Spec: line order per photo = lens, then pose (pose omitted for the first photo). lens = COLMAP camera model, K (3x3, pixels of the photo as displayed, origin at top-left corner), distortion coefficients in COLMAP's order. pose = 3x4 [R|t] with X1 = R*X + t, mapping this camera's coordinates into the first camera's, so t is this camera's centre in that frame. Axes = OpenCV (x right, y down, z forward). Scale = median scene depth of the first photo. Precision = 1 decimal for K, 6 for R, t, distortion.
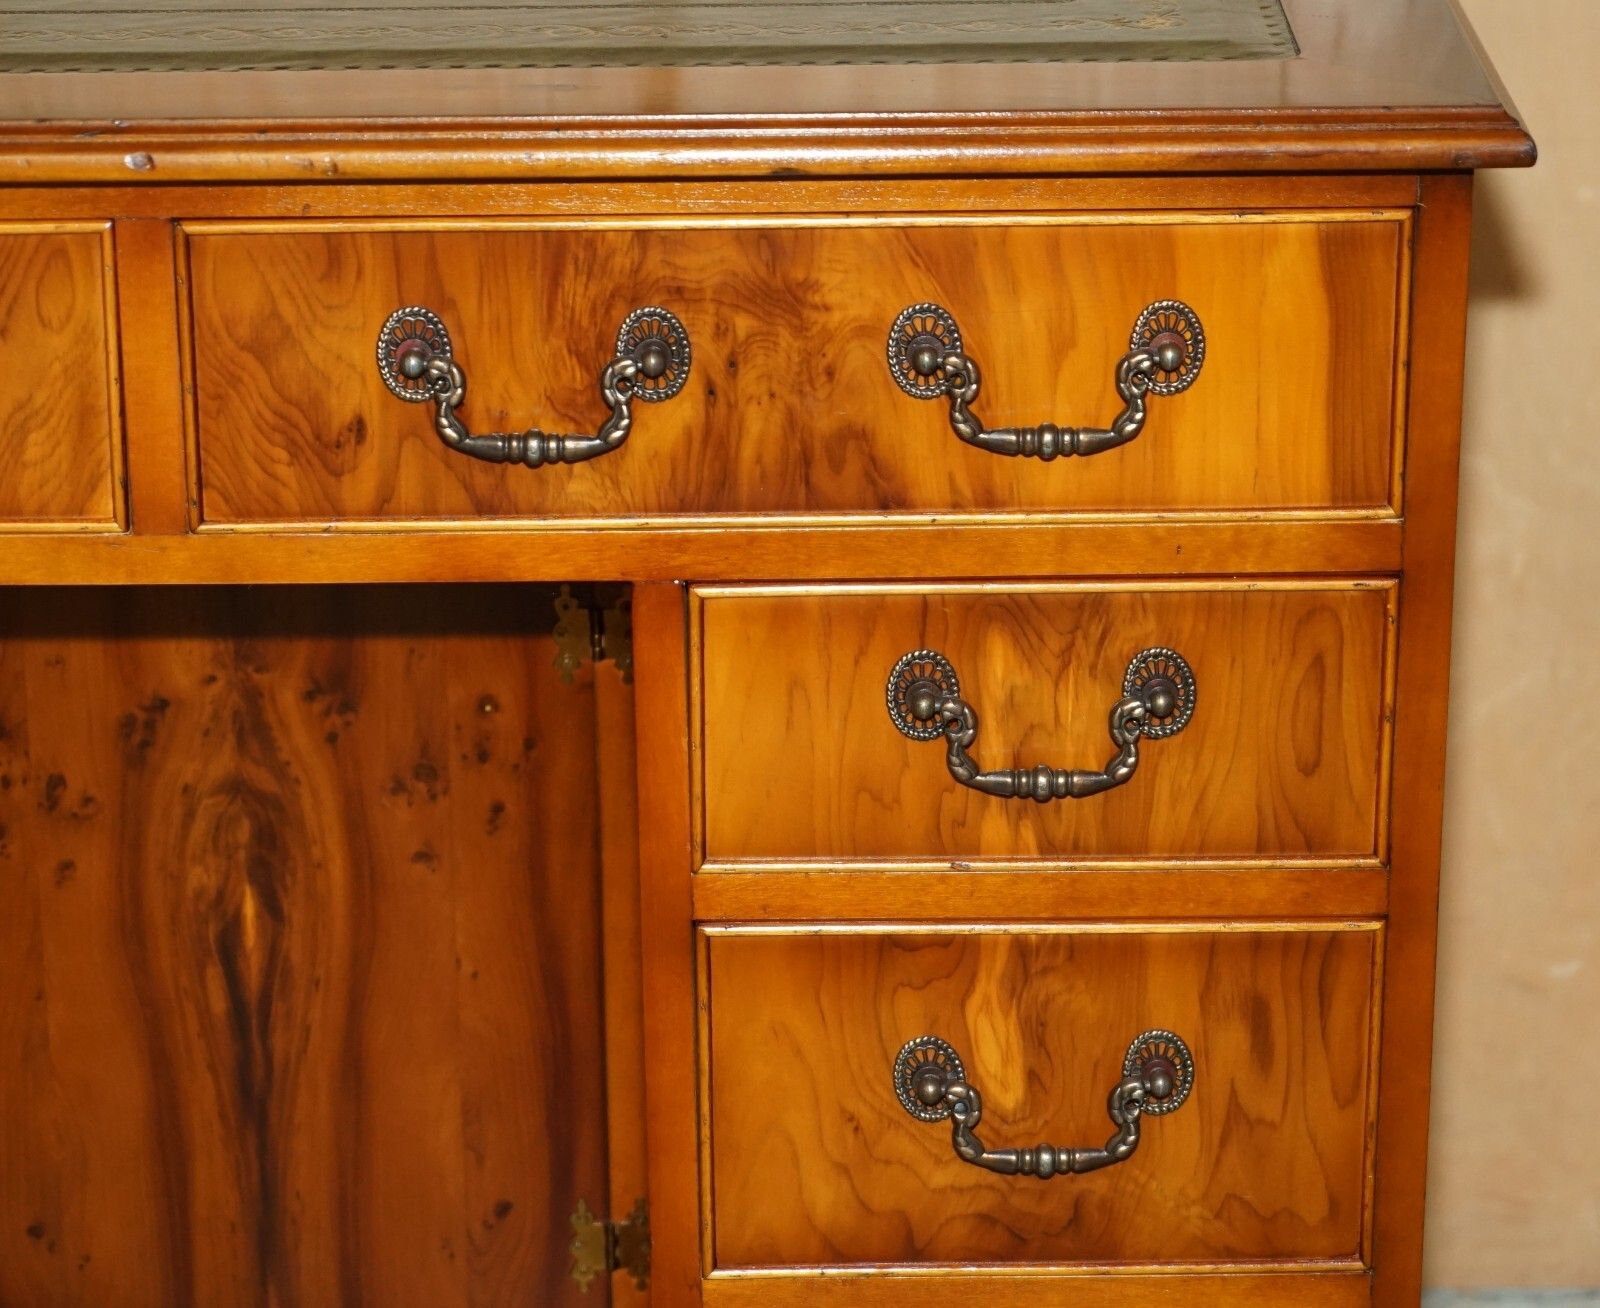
lens RADIAL K [[4836.9, 0, 721.3], [0, 4836.9, 538.9], [0, 0, 1]] dist [-0.025516, 0.674206]
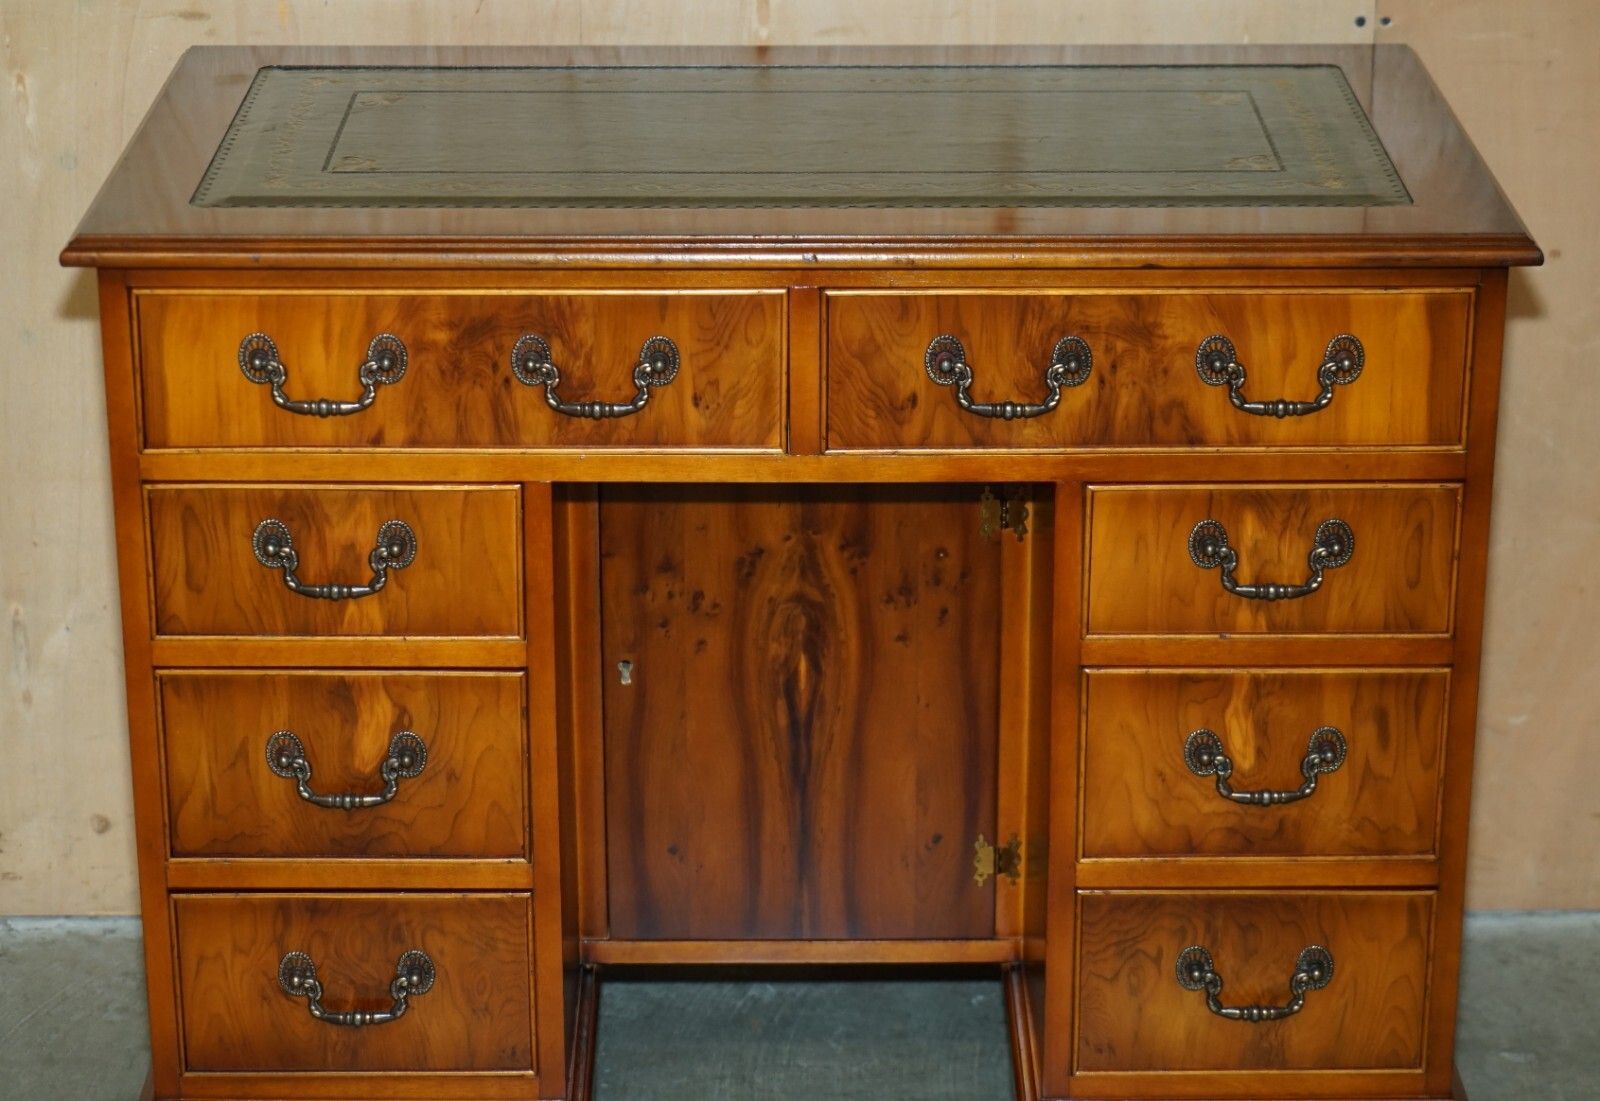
lens RADIAL K [[3810.1, 0, 805.6], [0, 3810.1, 511.5], [0, 0, 1]] dist [-0.040139, 0.717890]
pose [[0.999876, 0.005857, 0.014620, -0.133654], [-0.005976, 0.999949, 0.008098, 0.008611], [-0.014571, -0.008184, 0.999860, -0.462391]]
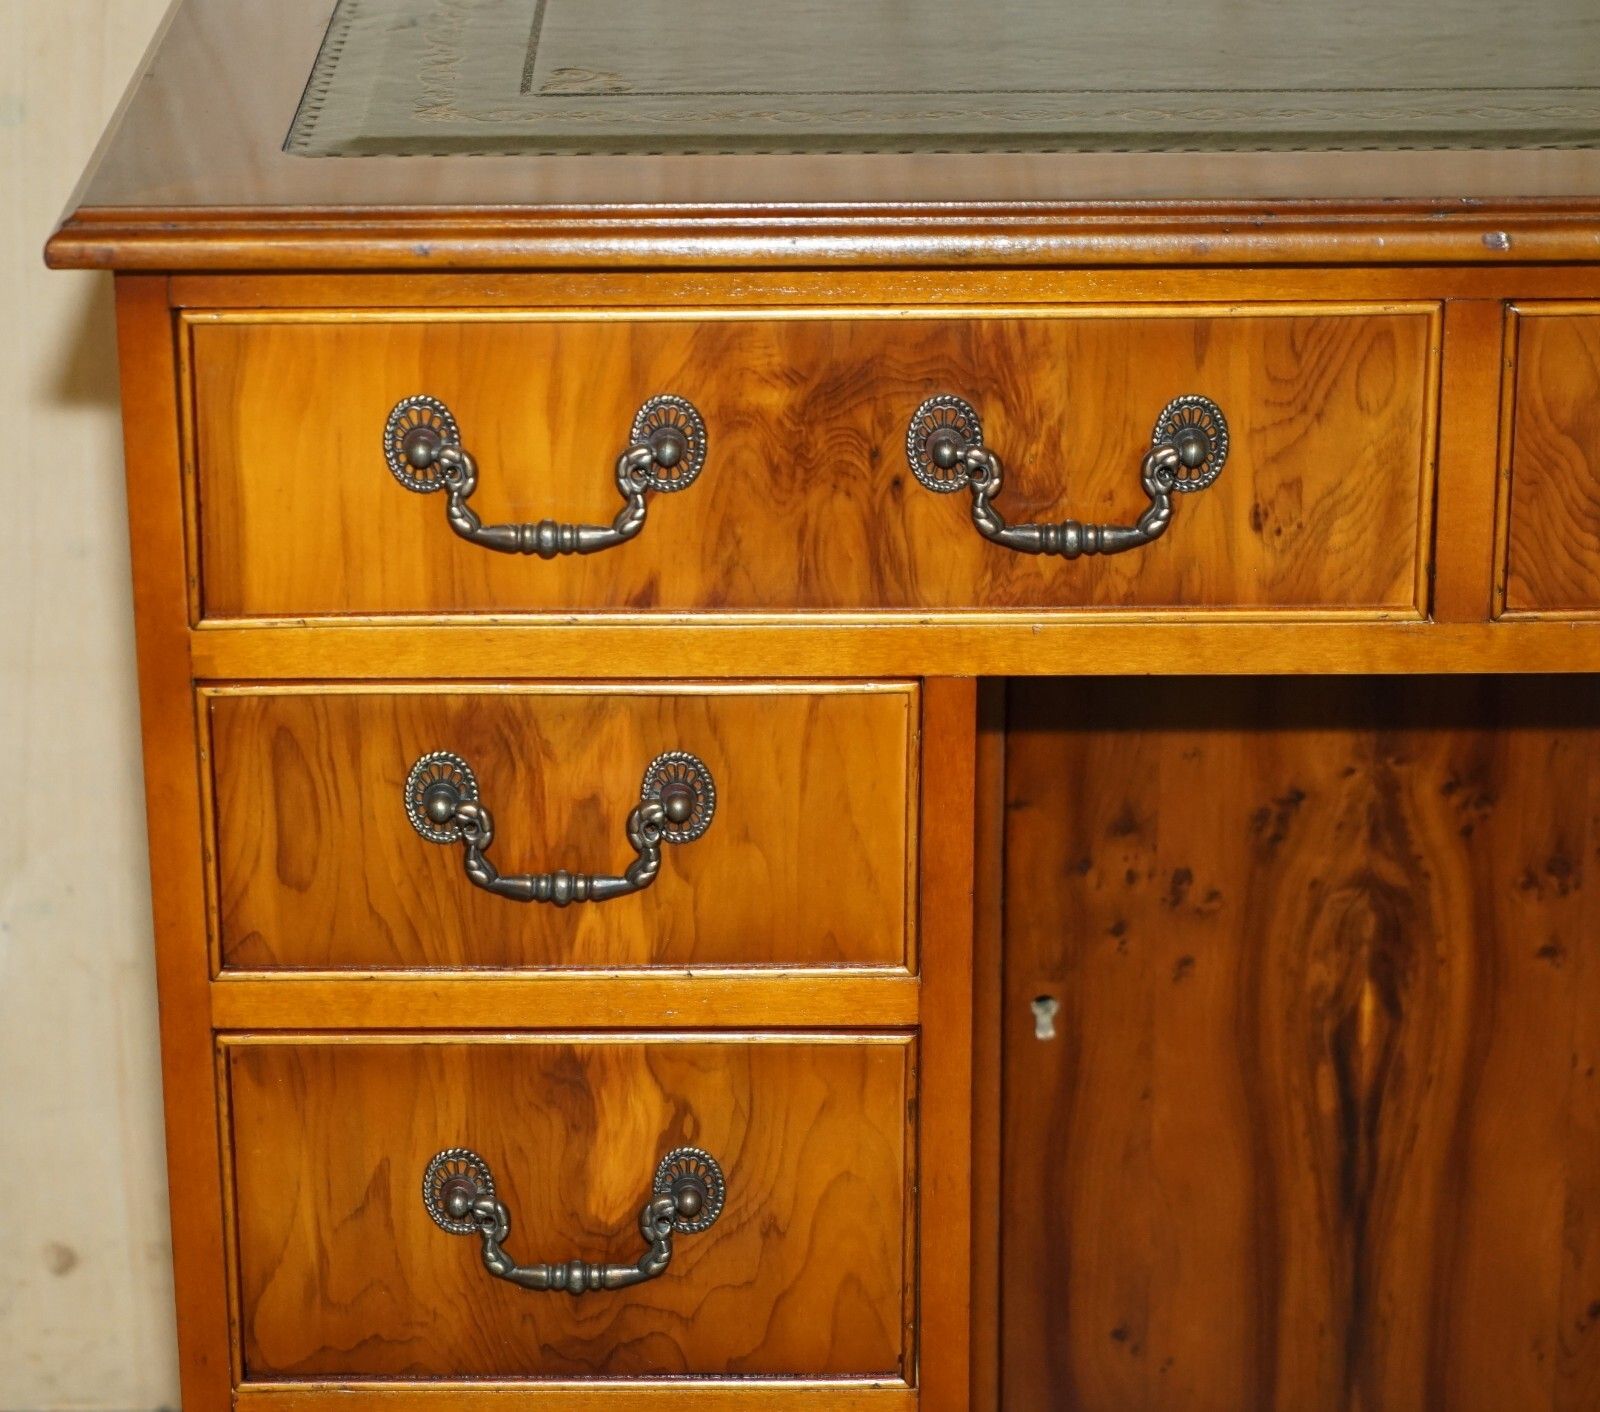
lens RADIAL K [[4928.9, 0, 800.0], [0, 4928.9, 706.0], [0, 0, 1]] dist [-0.020759, -0.562573]
pose [[0.999946, -0.001236, 0.010326, -0.253807], [0.001092, 0.999903, 0.013888, 0.001929], [-0.010342, -0.013876, 0.999850, 0.002519]]
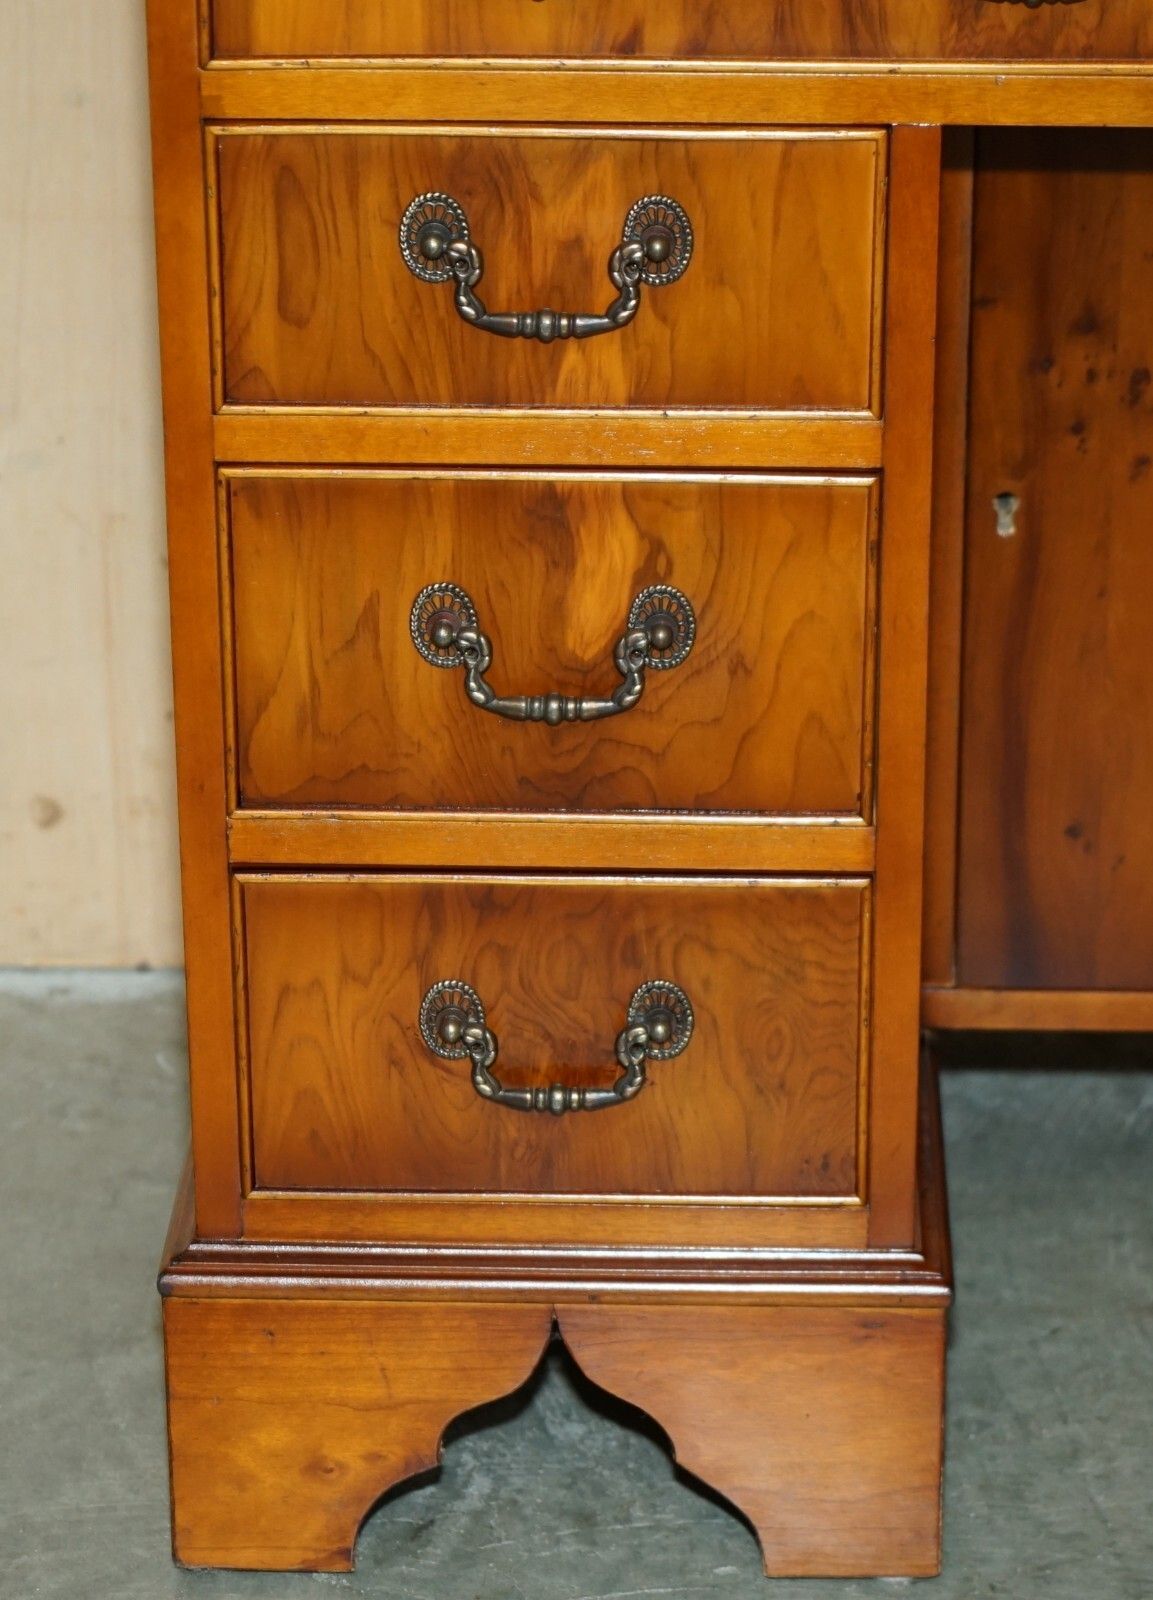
lens RADIAL K [[5327.8, 0, 611.7], [0, 5327.8, 896.0], [0, 0, 1]] dist [-0.031578, 0.381406]
pose [[0.999625, 0.016284, -0.022031, -0.250603], [-0.014792, 0.997691, 0.066280, 0.097844], [0.023059, -0.065930, 0.997558, -0.145753]]
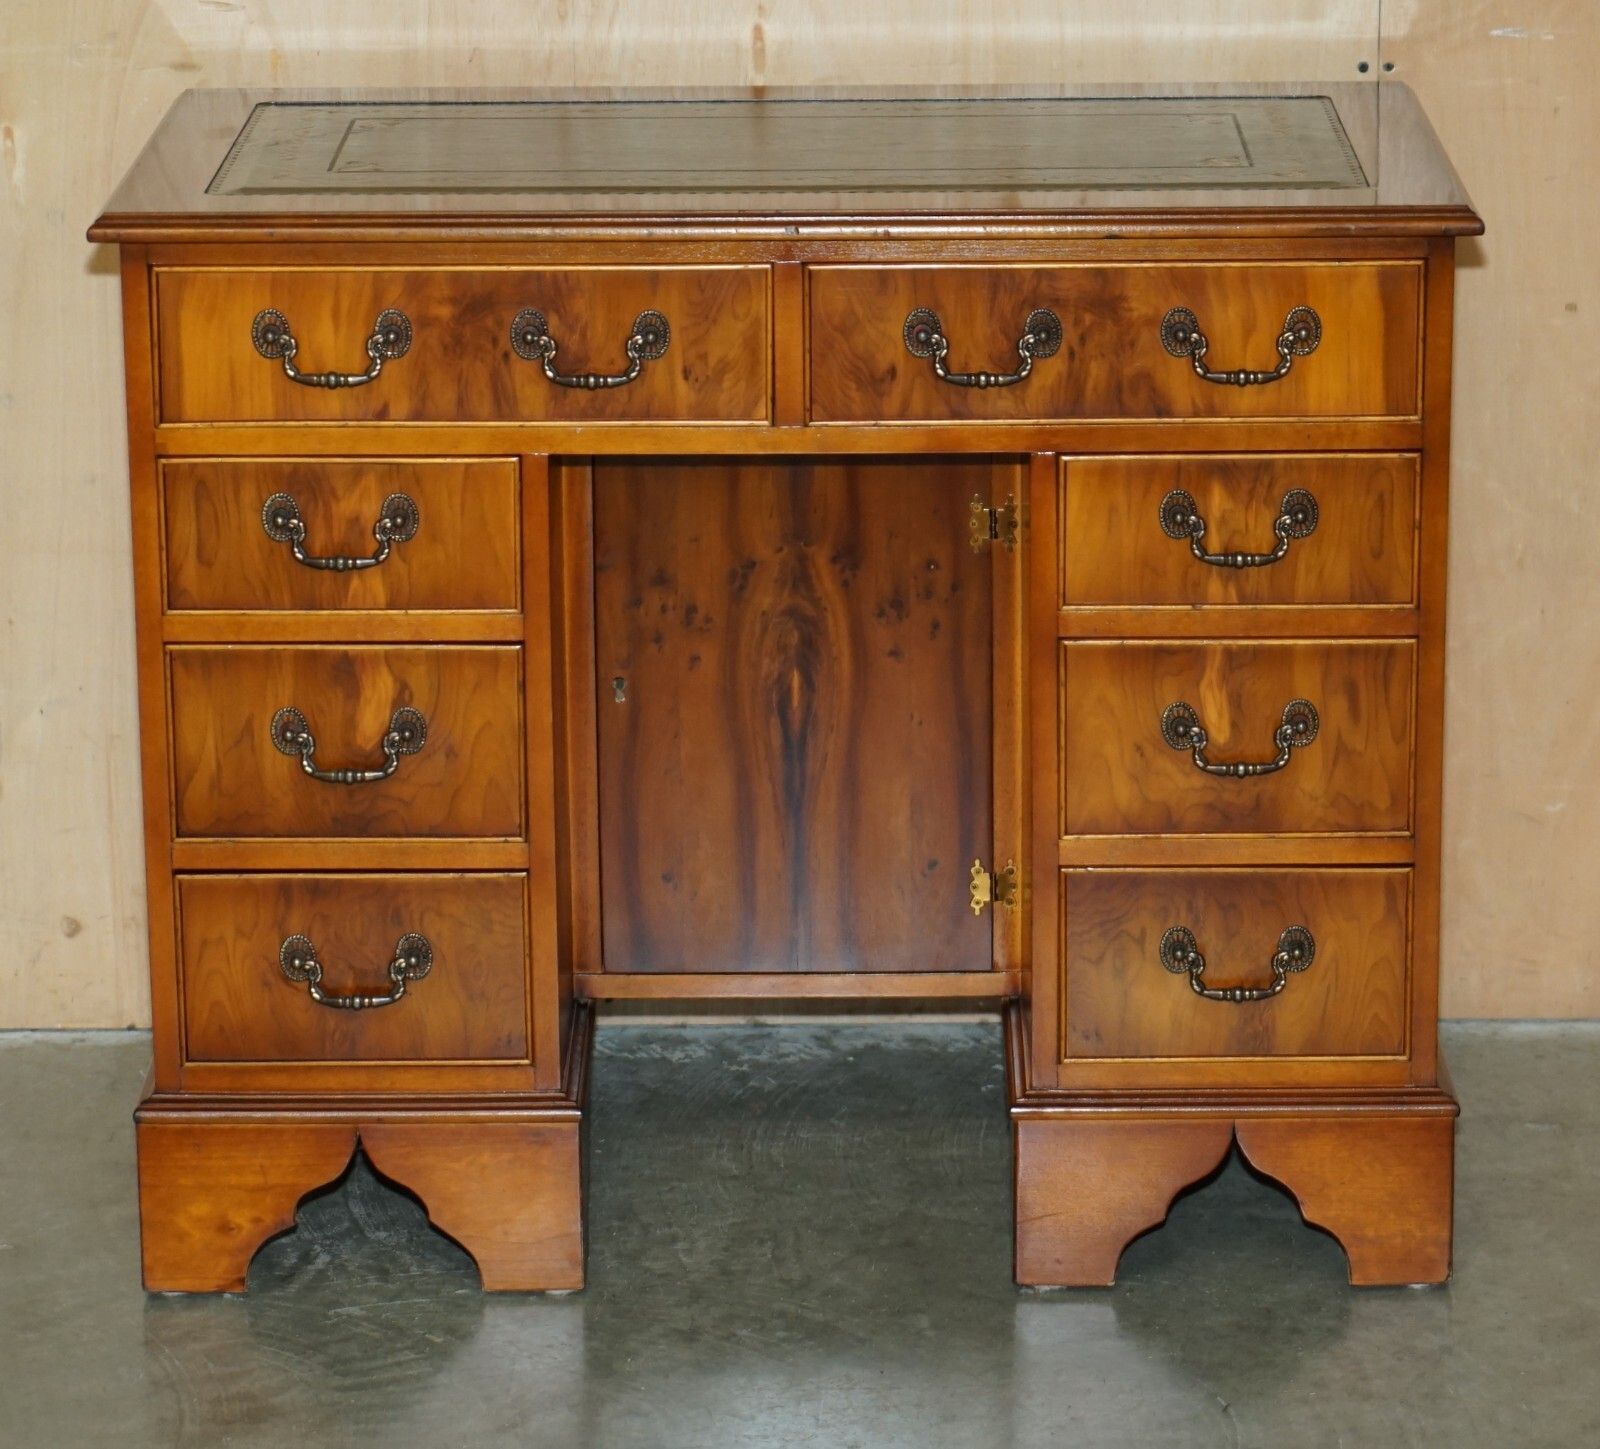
lens RADIAL K [[5769.1, 0, 851.5], [0, 5769.1, 725.5], [0, 0, 1]] dist [0.006532, -0.602268]
pose [[0.999982, 0.002652, 0.005432, -0.100752], [-0.002226, 0.997026, -0.077037, 0.292333], [-0.005620, 0.077024, 0.997013, -1.290651]]
